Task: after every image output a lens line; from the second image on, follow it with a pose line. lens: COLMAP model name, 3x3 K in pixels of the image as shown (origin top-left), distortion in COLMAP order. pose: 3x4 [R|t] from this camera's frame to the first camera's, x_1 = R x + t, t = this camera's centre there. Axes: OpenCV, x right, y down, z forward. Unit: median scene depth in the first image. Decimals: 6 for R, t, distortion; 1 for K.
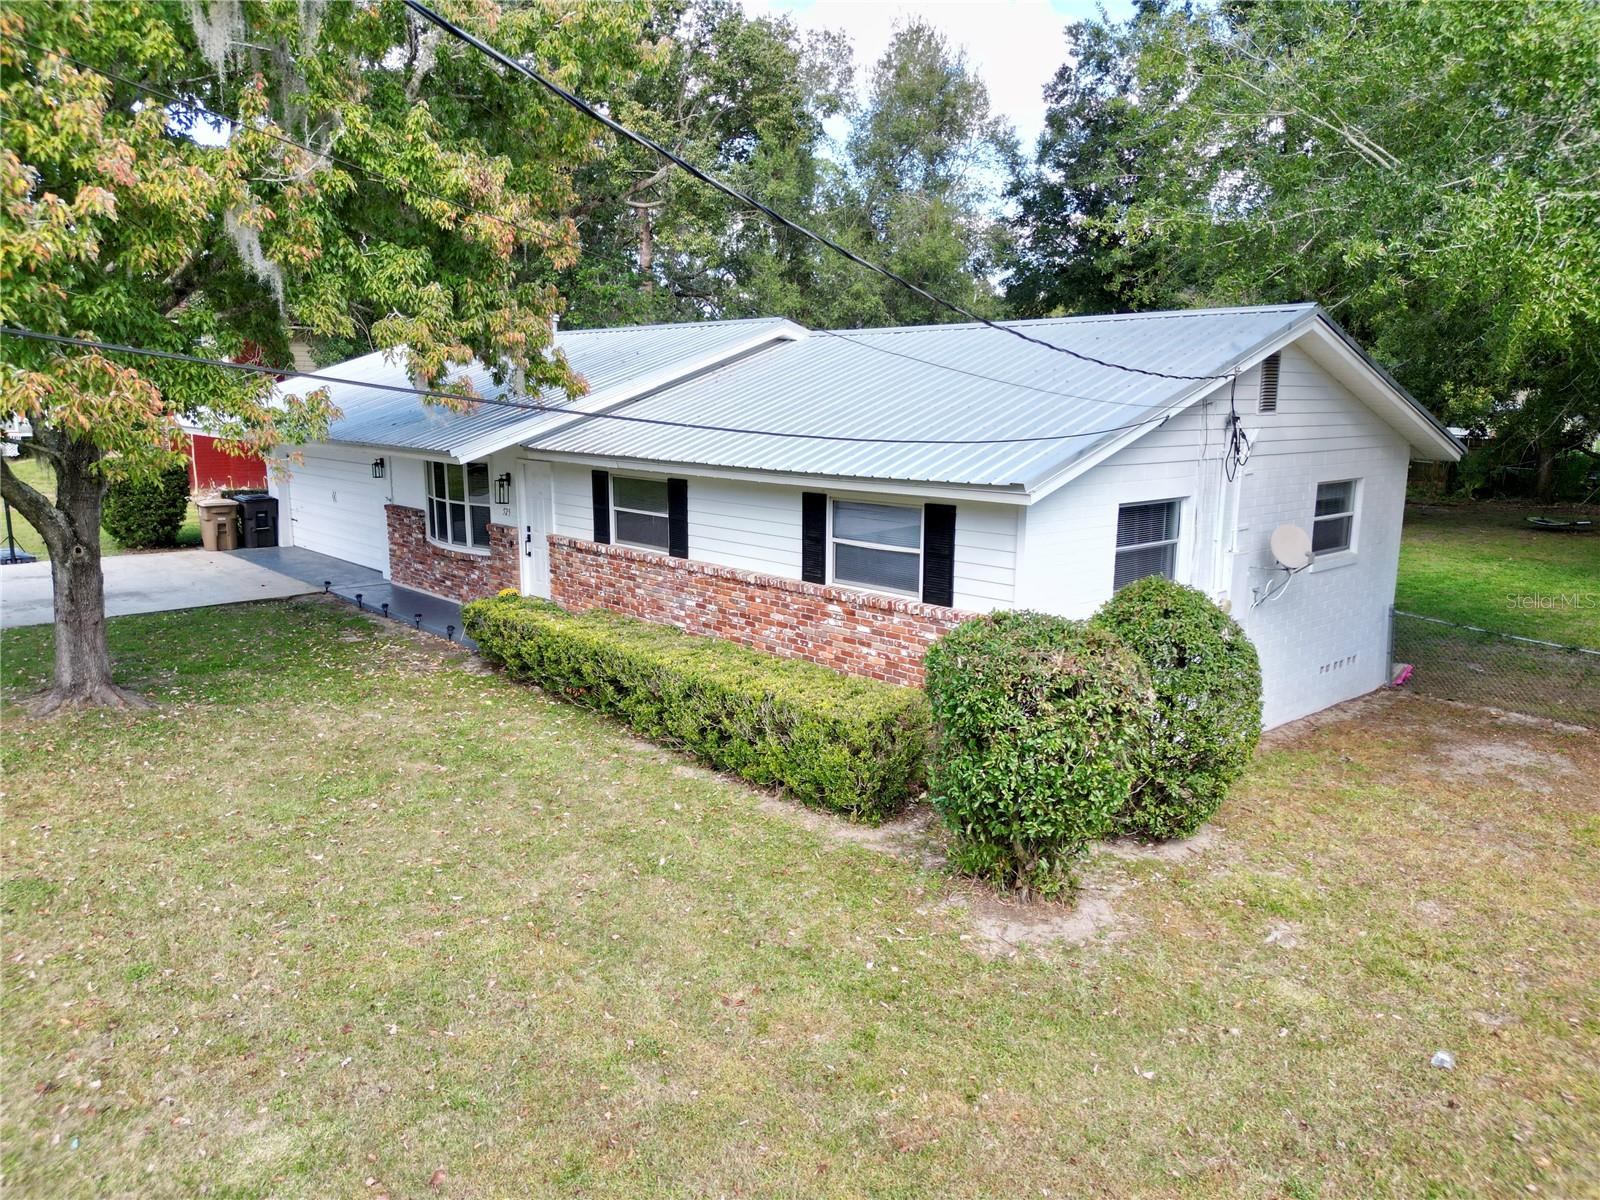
lens RADIAL K [[1122.7, 0, 793.7], [0, 1122.7, 600.2], [0, 0, 1]] dist [0.058176, -0.048095]
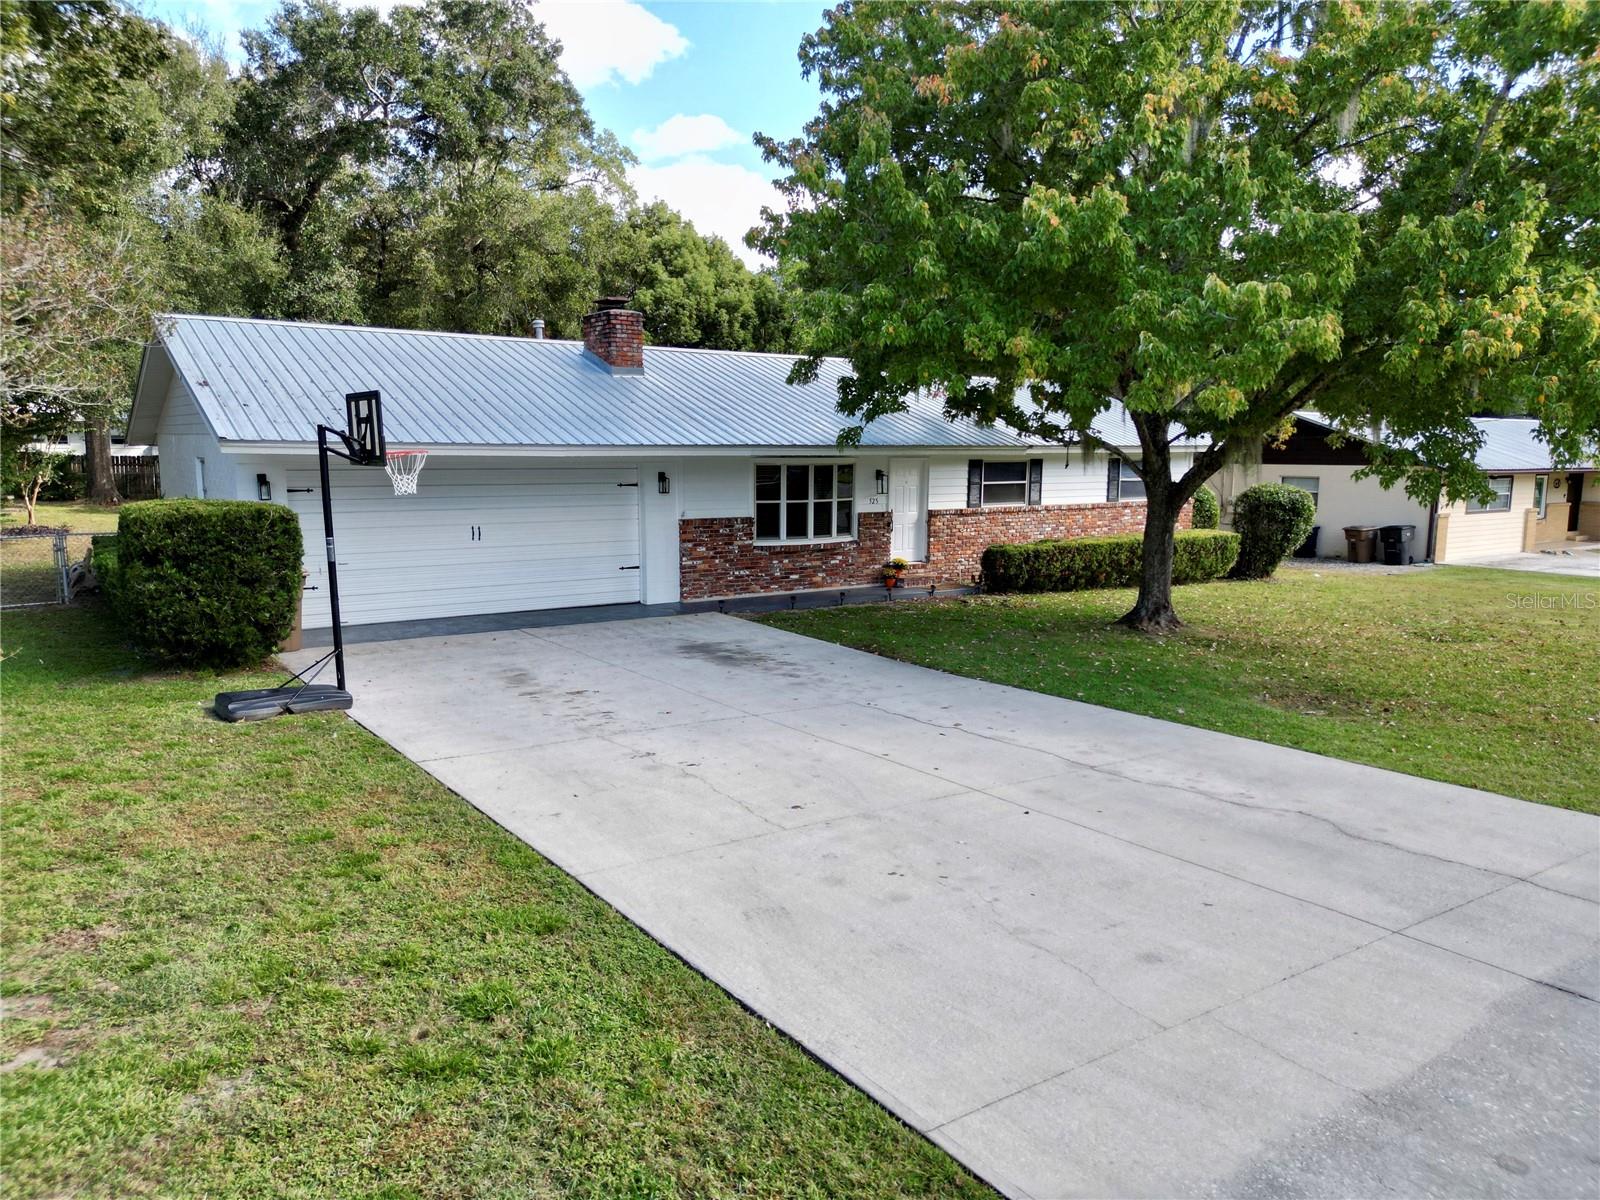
lens RADIAL K [[1122.7, 0, 793.2], [0, 1122.7, 610.3], [0, 0, 1]] dist [0.058176, -0.048095]
pose [[0.134727, -0.153758, 0.978880, -2.035921], [0.175719, 0.975937, 0.129111, -0.183792], [-0.975178, 0.154613, 0.158503, 1.225536]]
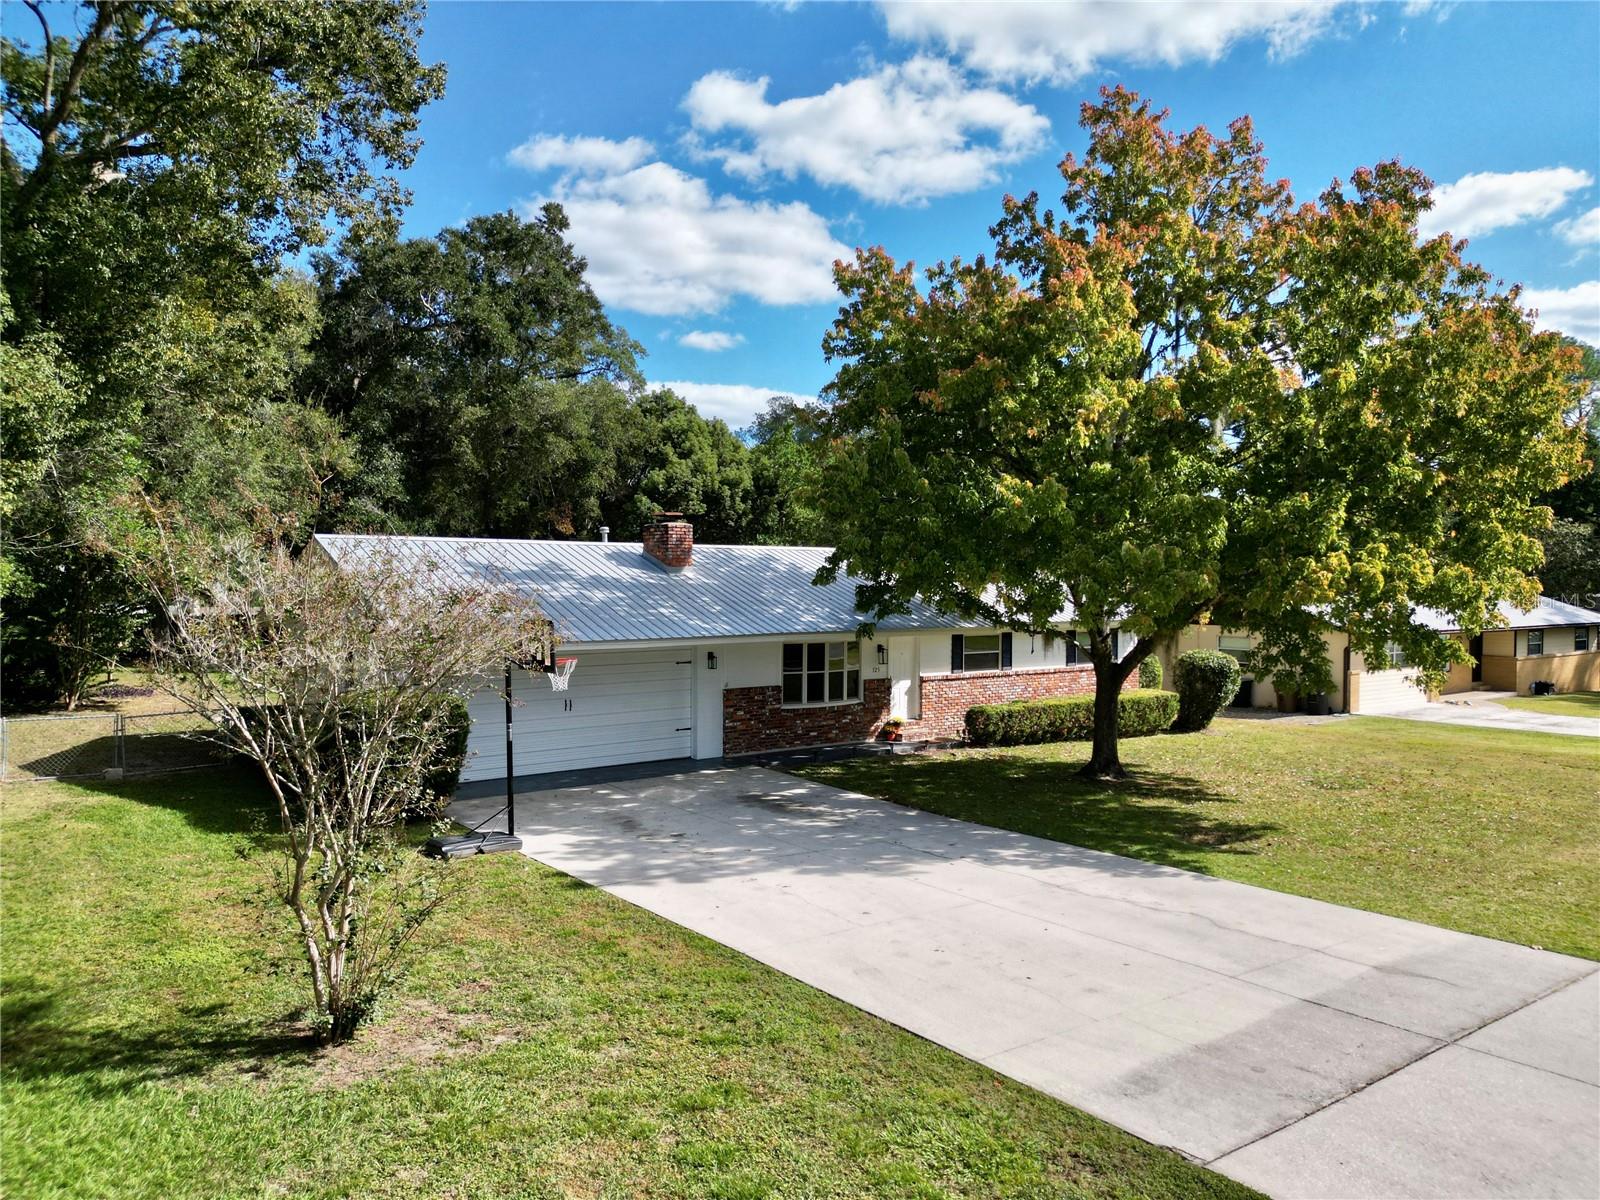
lens RADIAL K [[1122.7, 0, 795.8], [0, 1122.7, 609.0], [0, 0, 1]] dist [0.058176, -0.048095]
pose [[0.104896, -0.037315, 0.993783, -2.397891], [0.177556, 0.983942, 0.018204, -0.280191], [-0.978504, 0.174542, 0.109837, 1.248398]]
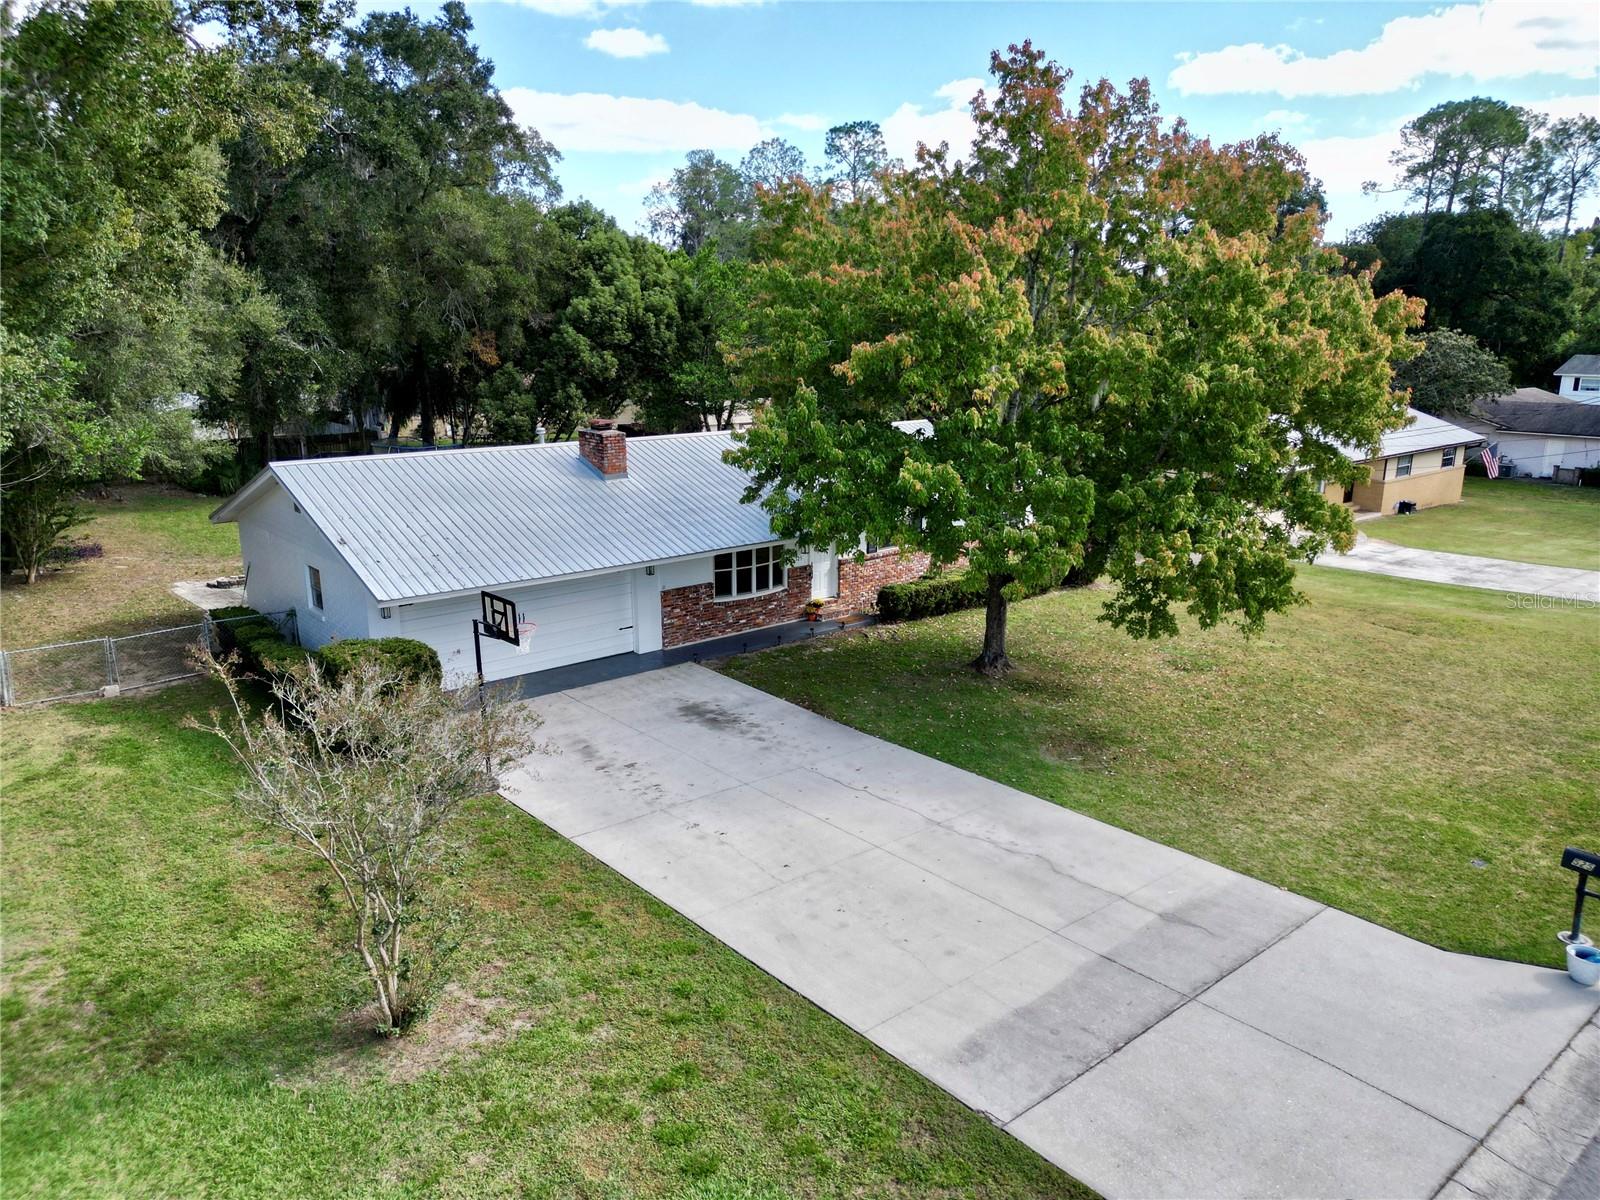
lens RADIAL K [[1122.7, 0, 795.2], [0, 1122.7, 609.3], [0, 0, 1]] dist [0.058176, -0.048095]
pose [[0.040744, -0.259798, 0.964803, -2.558074], [0.180131, 0.951694, 0.248661, -0.572264], [-0.982798, 0.163660, 0.085573, 1.179119]]
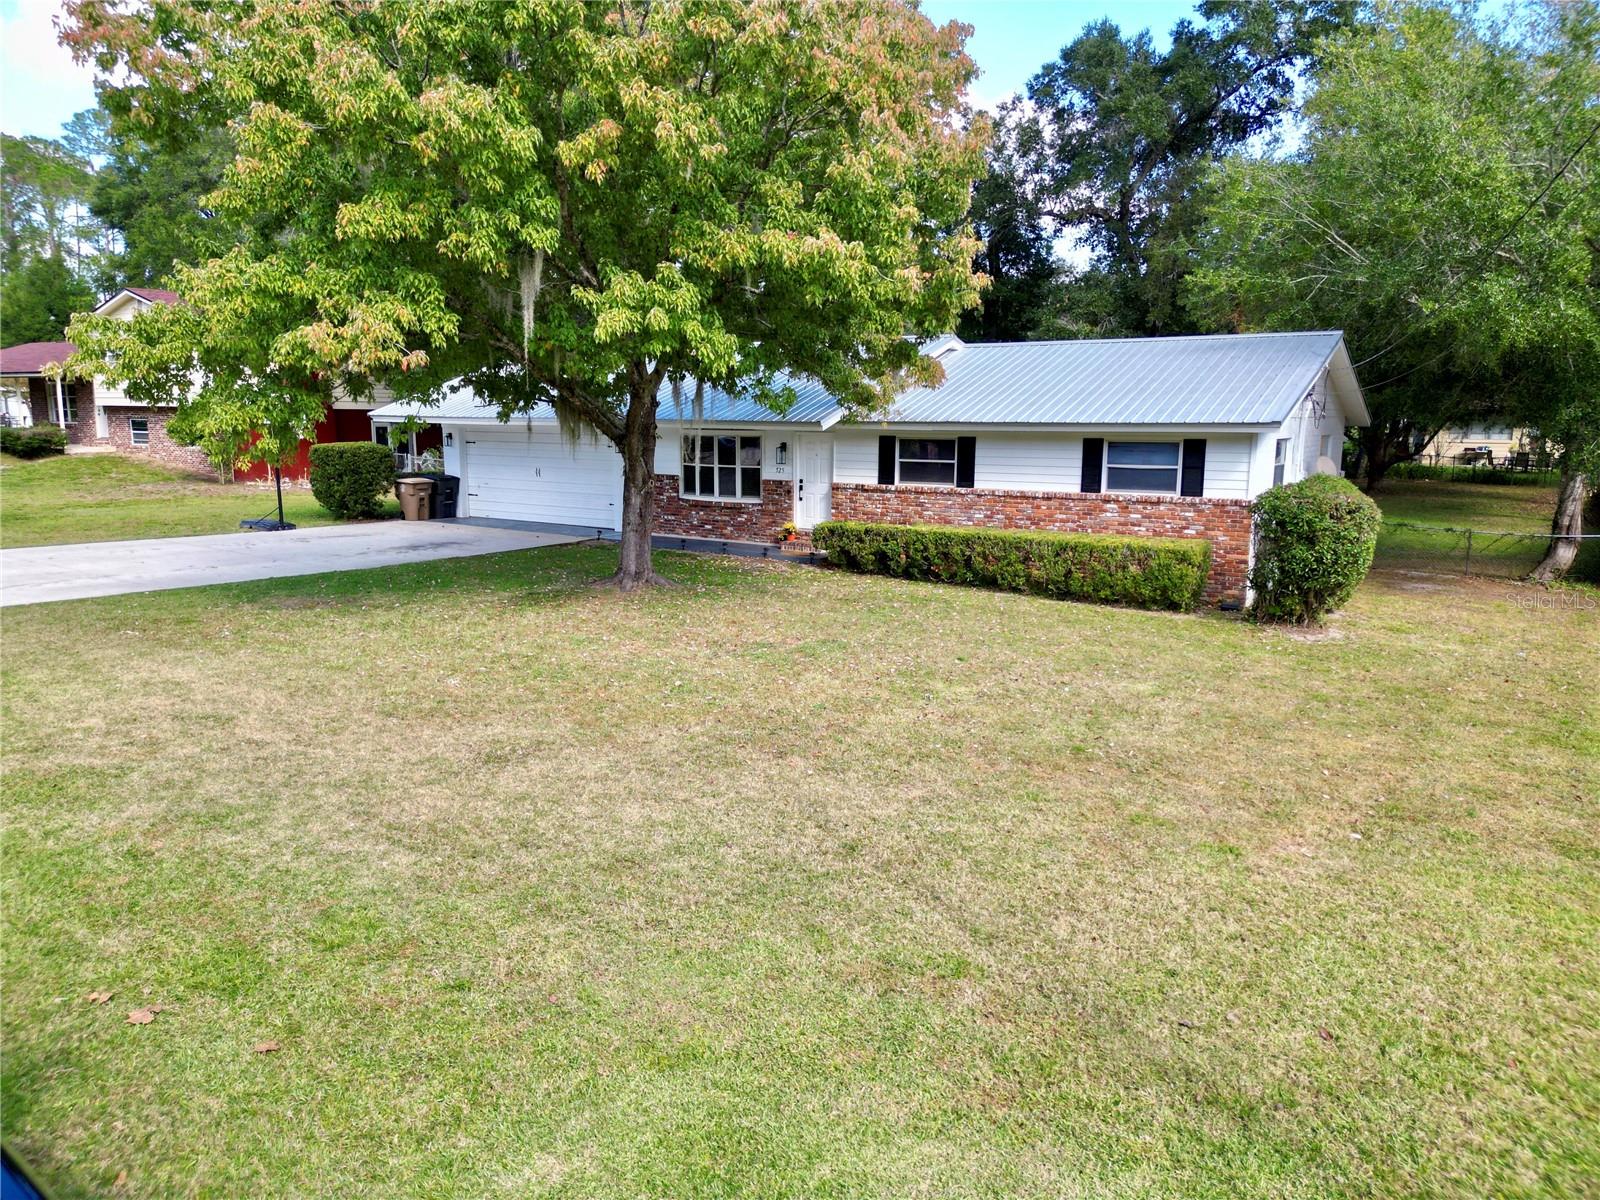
lens RADIAL K [[1122.7, 0, 790.3], [0, 1122.7, 612.1], [0, 0, 1]] dist [0.058176, -0.048095]
pose [[0.969615, -0.043547, 0.240727, -0.796551], [0.044774, 0.998997, 0.000375, 0.135498], [-0.240502, 0.010414, 0.970593, -0.503465]]
